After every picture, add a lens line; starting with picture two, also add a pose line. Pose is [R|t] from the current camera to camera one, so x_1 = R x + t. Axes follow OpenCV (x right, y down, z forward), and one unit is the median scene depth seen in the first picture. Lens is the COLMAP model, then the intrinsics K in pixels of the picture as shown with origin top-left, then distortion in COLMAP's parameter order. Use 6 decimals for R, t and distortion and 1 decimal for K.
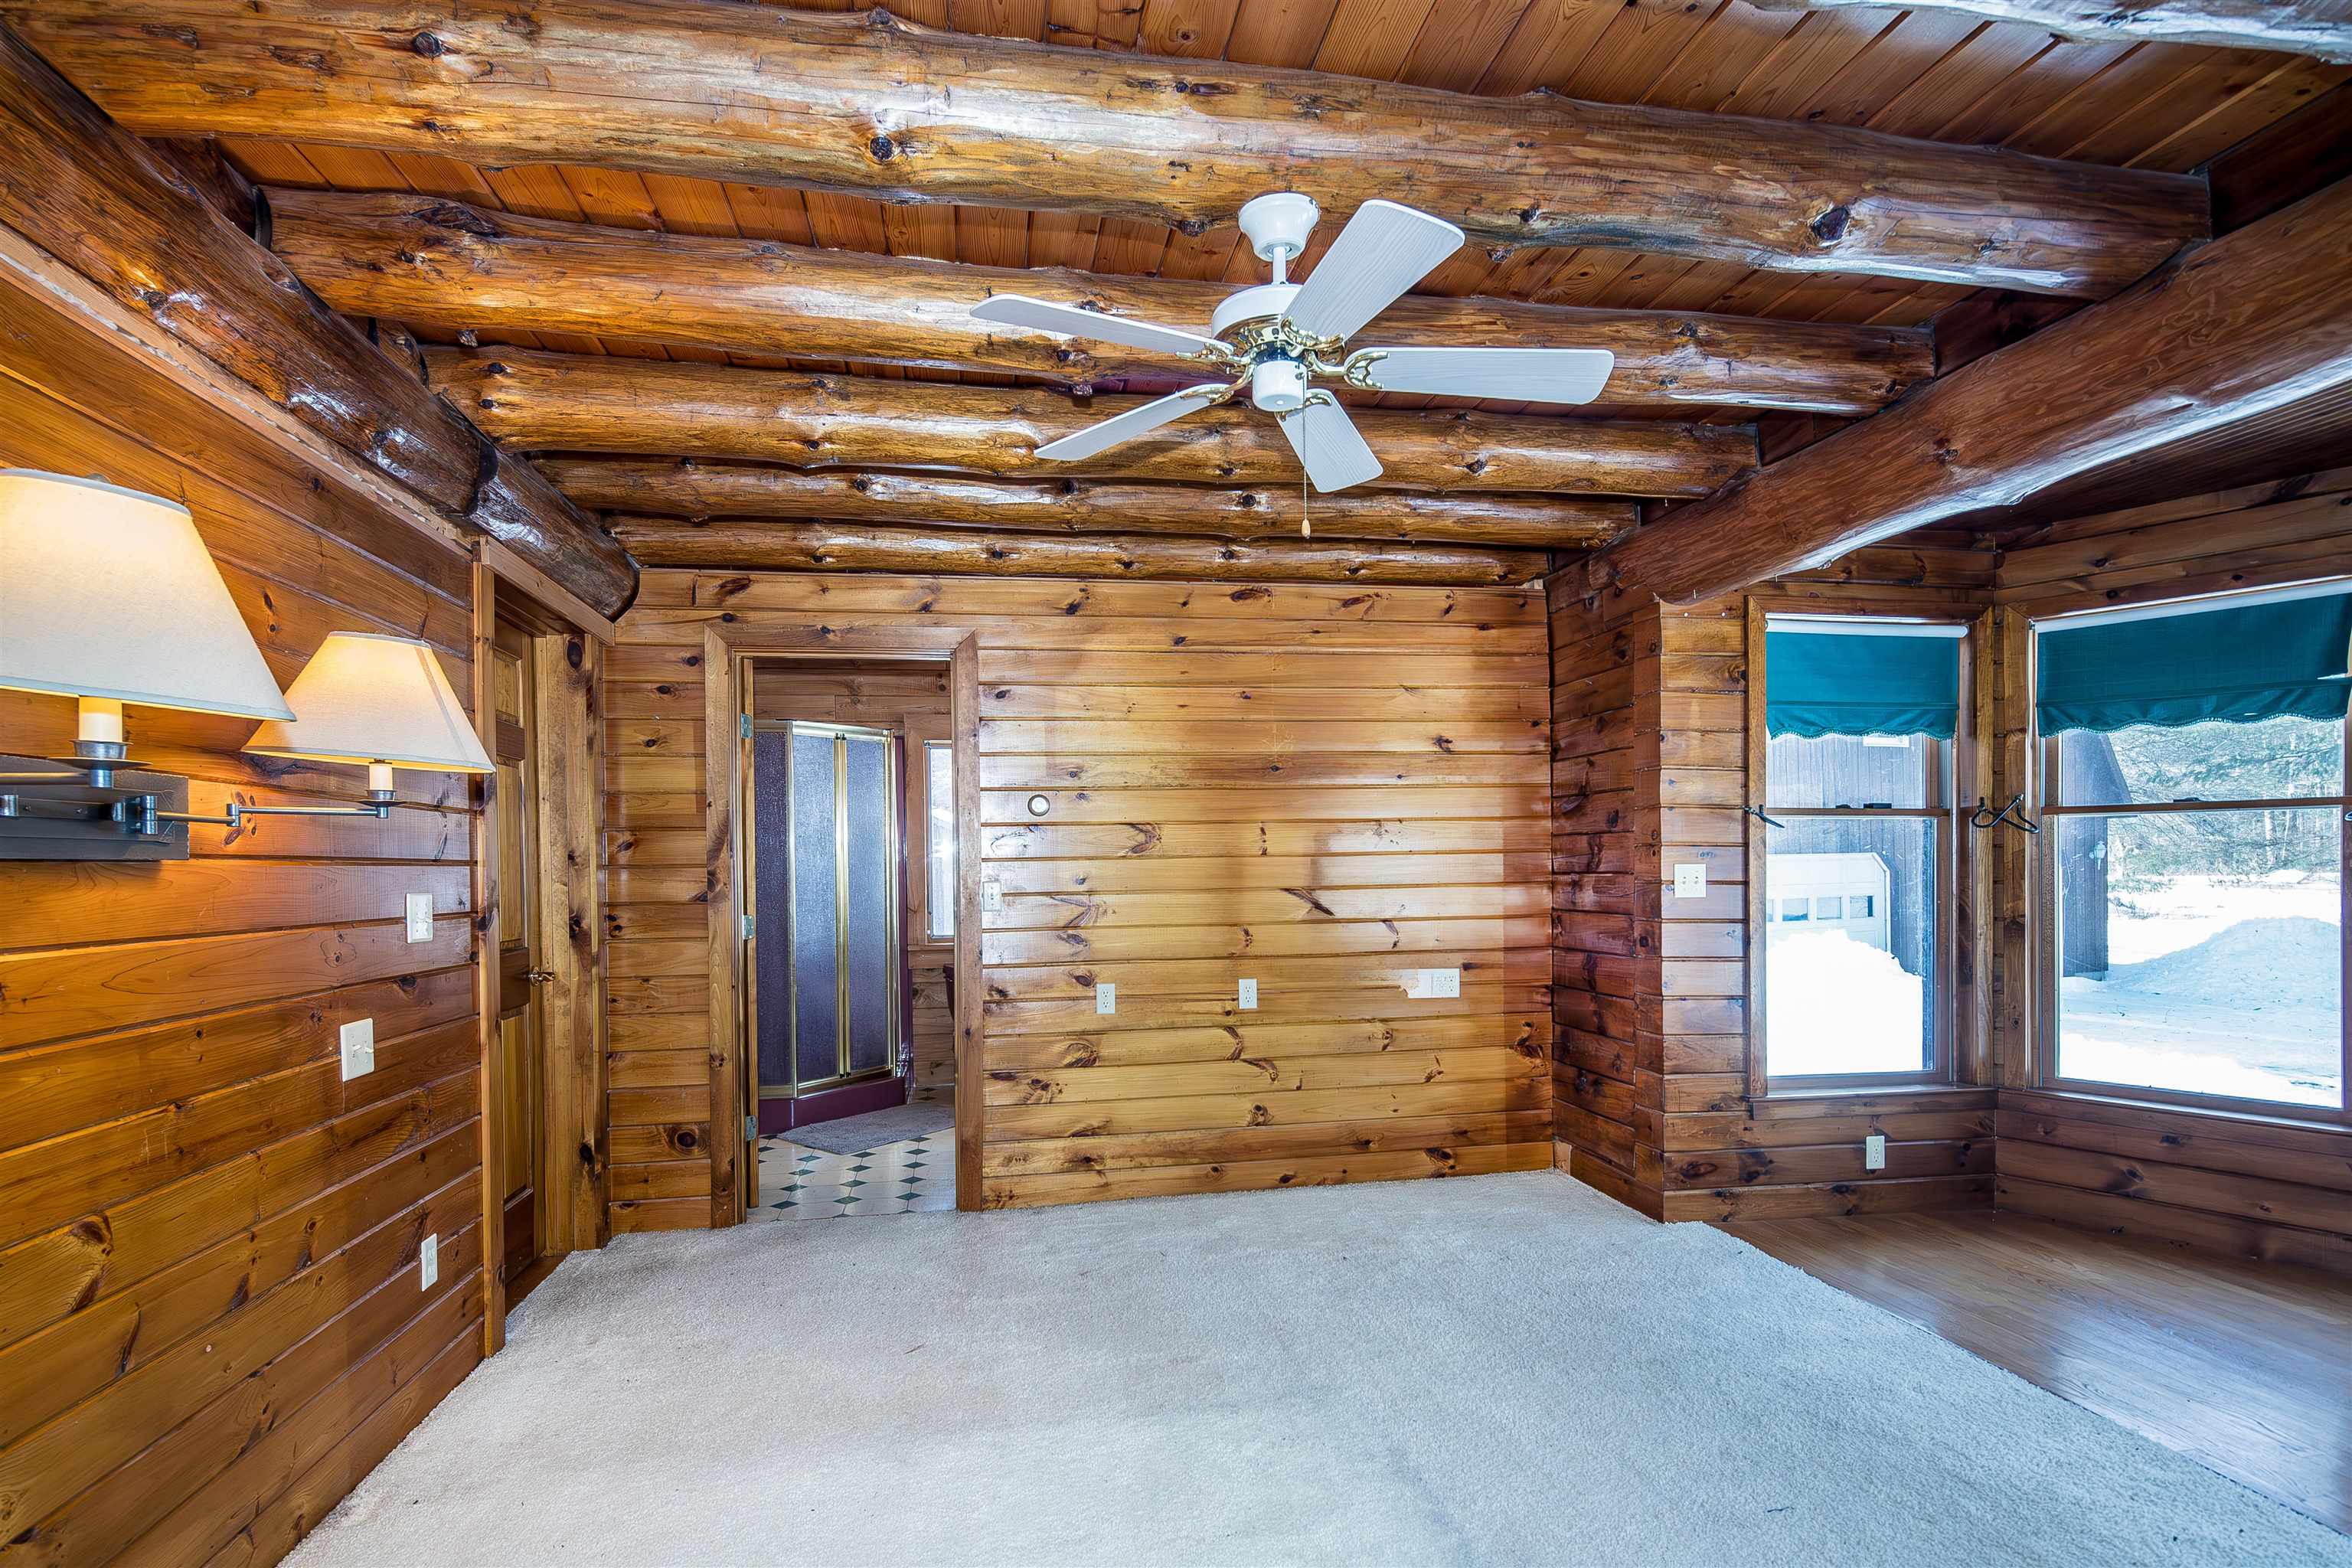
lens RADIAL K [[1159.7, 0, 1172.5], [0, 1159.7, 841.4], [0, 0, 1]] dist [-0.000938, -0.000145]
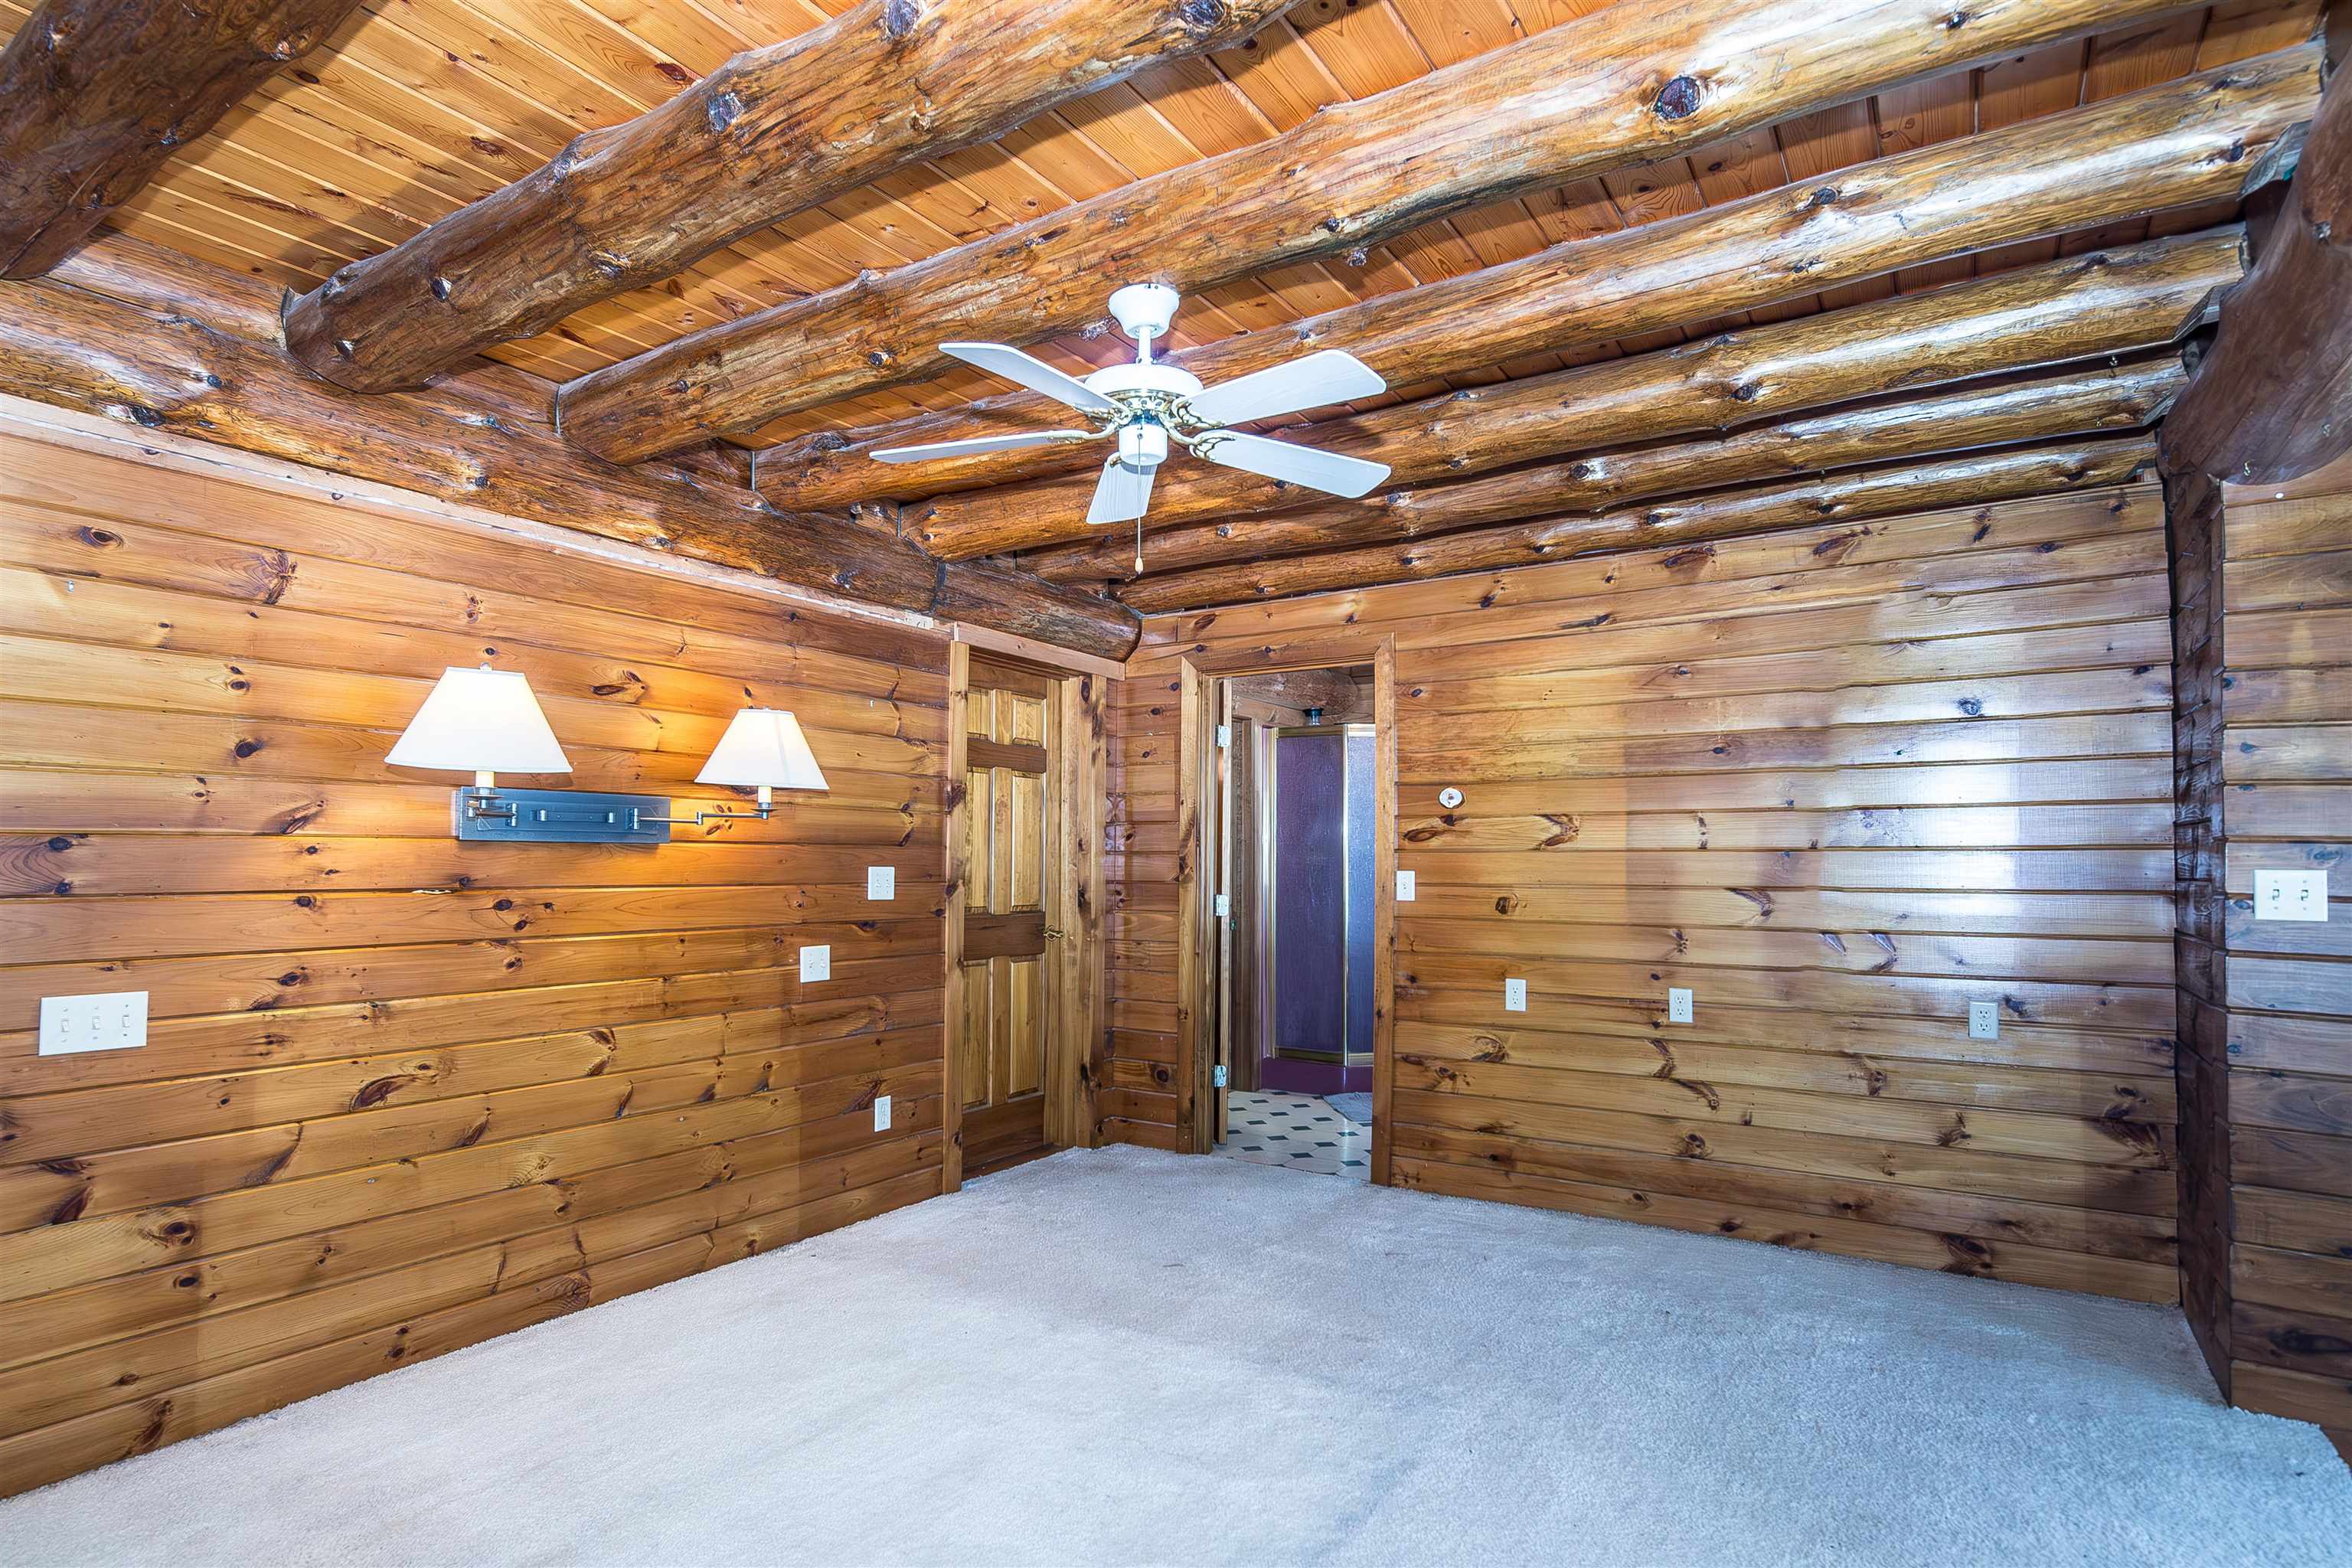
lens RADIAL K [[1191.5, 0, 1176.0], [0, 1191.5, 784.0], [0, 0, 1]] dist [0.000374, 0.000557]
pose [[0.736360, -0.026013, -0.676090, 0.453678], [-0.001067, 0.999215, -0.039607, -0.001740], [0.676589, 0.029887, 0.735754, 0.072344]]
